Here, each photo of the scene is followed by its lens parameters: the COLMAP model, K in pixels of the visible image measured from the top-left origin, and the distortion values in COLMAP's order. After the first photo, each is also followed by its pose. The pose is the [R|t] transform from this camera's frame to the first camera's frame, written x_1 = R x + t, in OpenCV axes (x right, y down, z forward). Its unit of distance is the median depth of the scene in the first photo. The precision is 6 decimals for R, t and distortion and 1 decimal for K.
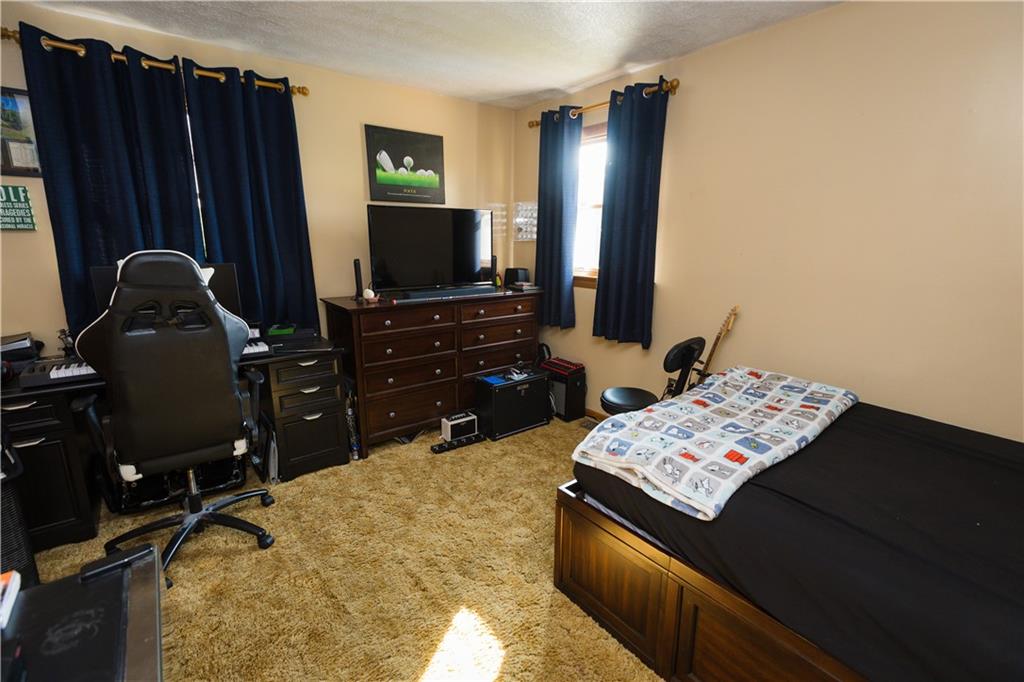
lens RADIAL K [[456.4, 0, 514.3], [0, 456.4, 340.0], [0, 0, 1]] dist [0.004018, -0.000426]
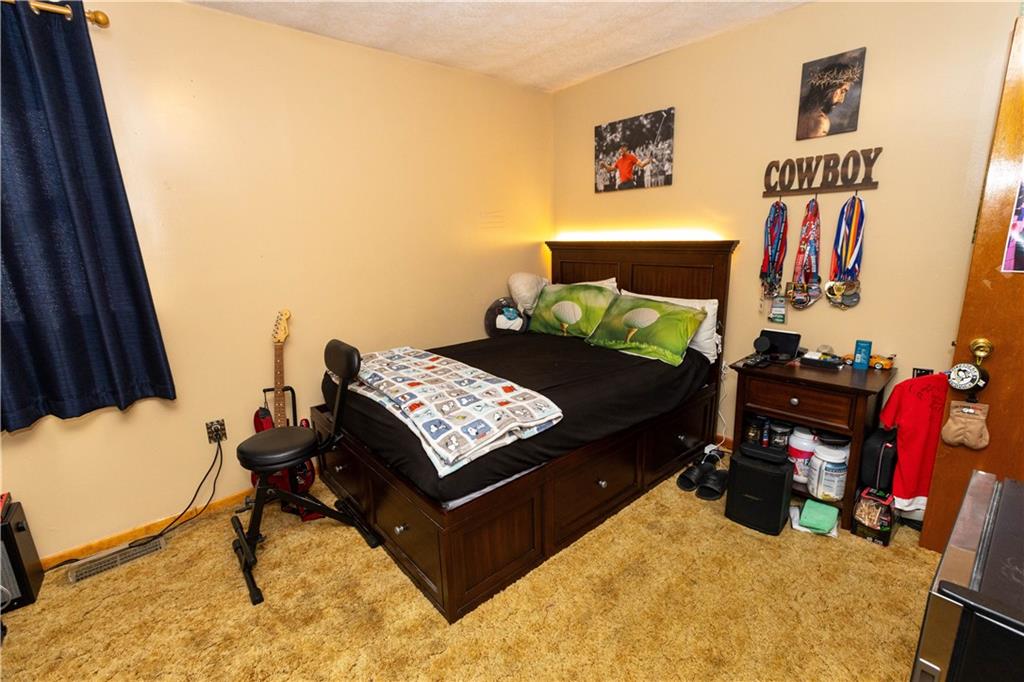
lens RADIAL K [[456.4, 0, 514.9], [0, 456.4, 341.8], [0, 0, 1]] dist [0.004018, -0.000426]
pose [[-0.043039, -0.235881, 0.970828, -0.722553], [0.250466, 0.938149, 0.239045, -0.179126], [-0.967168, 0.253448, 0.018703, 0.800469]]
